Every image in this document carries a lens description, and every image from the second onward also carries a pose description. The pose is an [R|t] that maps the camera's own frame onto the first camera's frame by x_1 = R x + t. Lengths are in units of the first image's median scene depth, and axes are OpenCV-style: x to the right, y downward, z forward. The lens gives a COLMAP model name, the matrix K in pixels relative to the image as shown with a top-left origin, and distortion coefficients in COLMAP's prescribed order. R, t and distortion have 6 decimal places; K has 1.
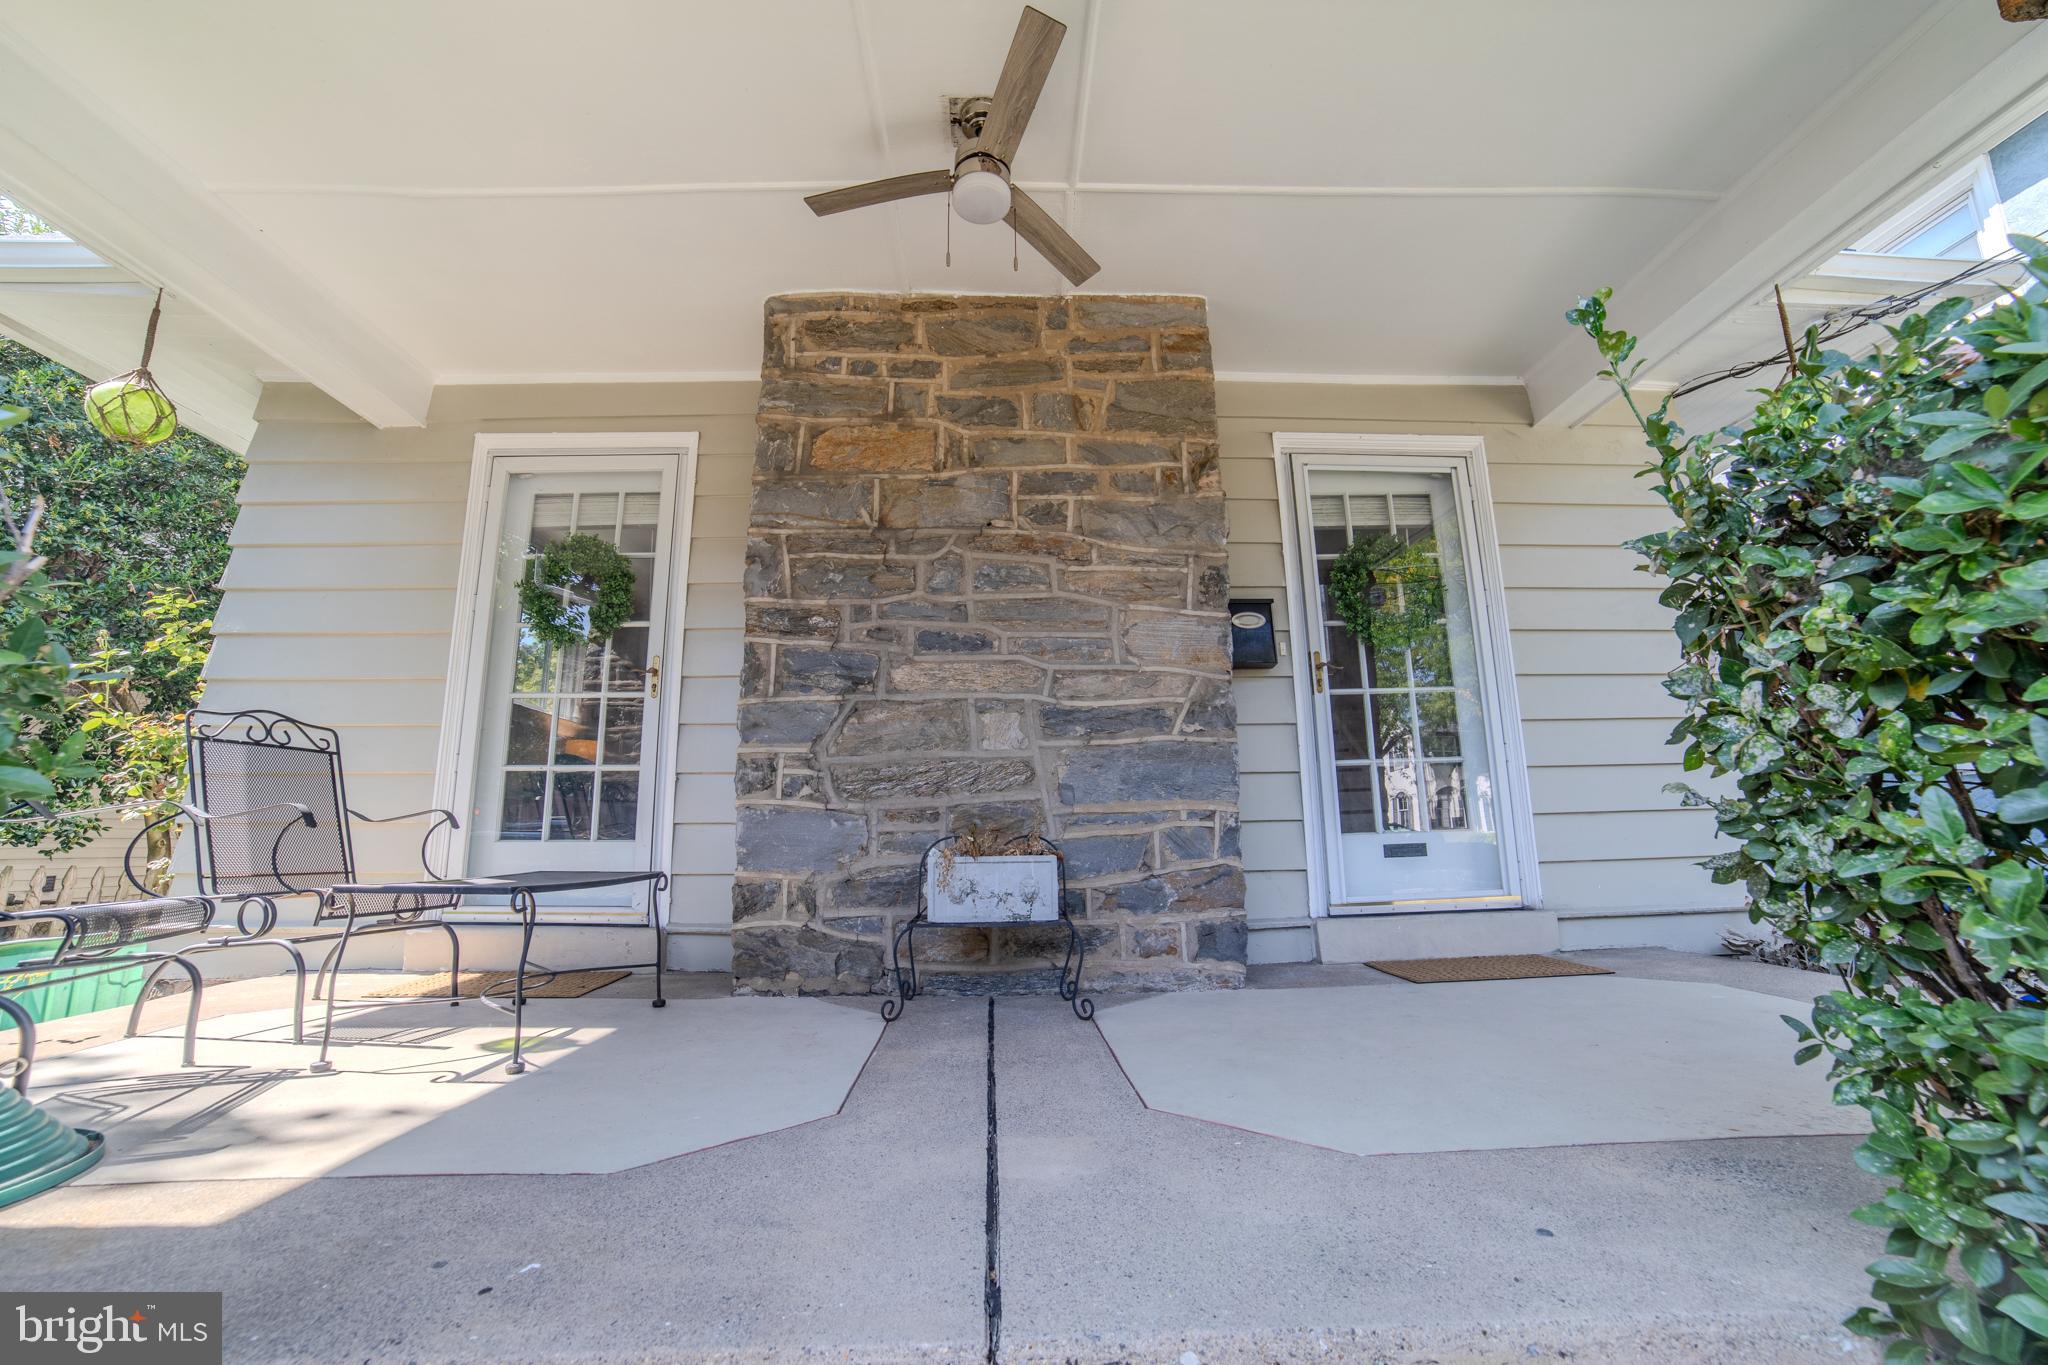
lens RADIAL K [[820.4, 0, 1028.6], [0, 820.4, 681.8], [0, 0, 1]] dist [-0.074873, 0.033009]
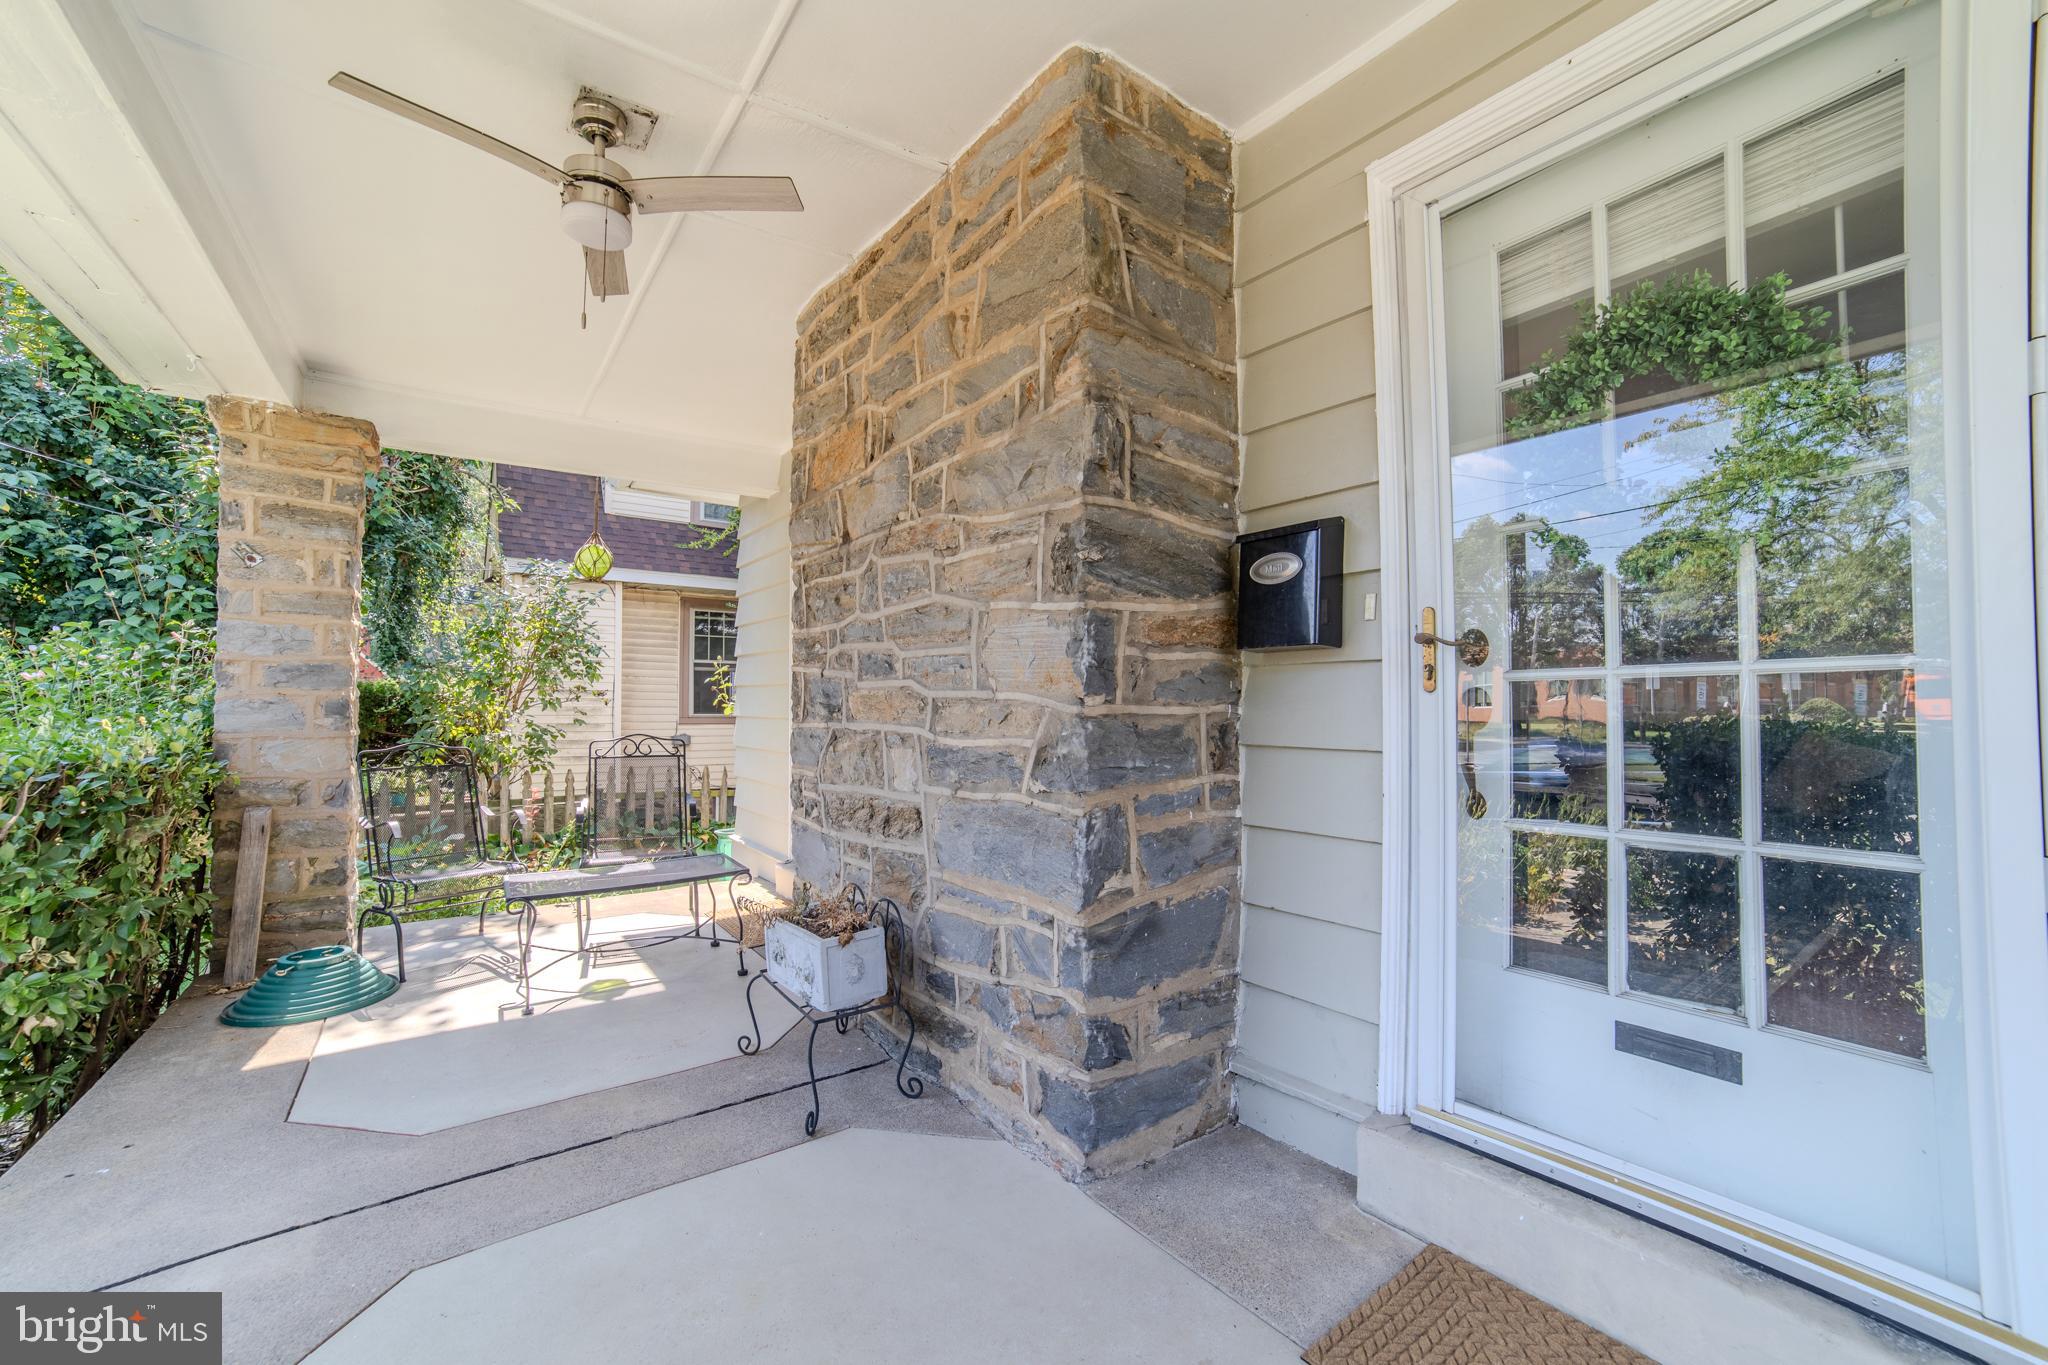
lens RADIAL K [[820.4, 0, 1028.6], [0, 820.4, 681.8], [0, 0, 1]] dist [-0.074873, 0.033009]
pose [[0.571573, -0.008182, -0.820510, 0.733849], [0.151599, 0.983789, 0.095795, -0.091312], [0.806425, -0.179143, 0.563548, 0.626201]]
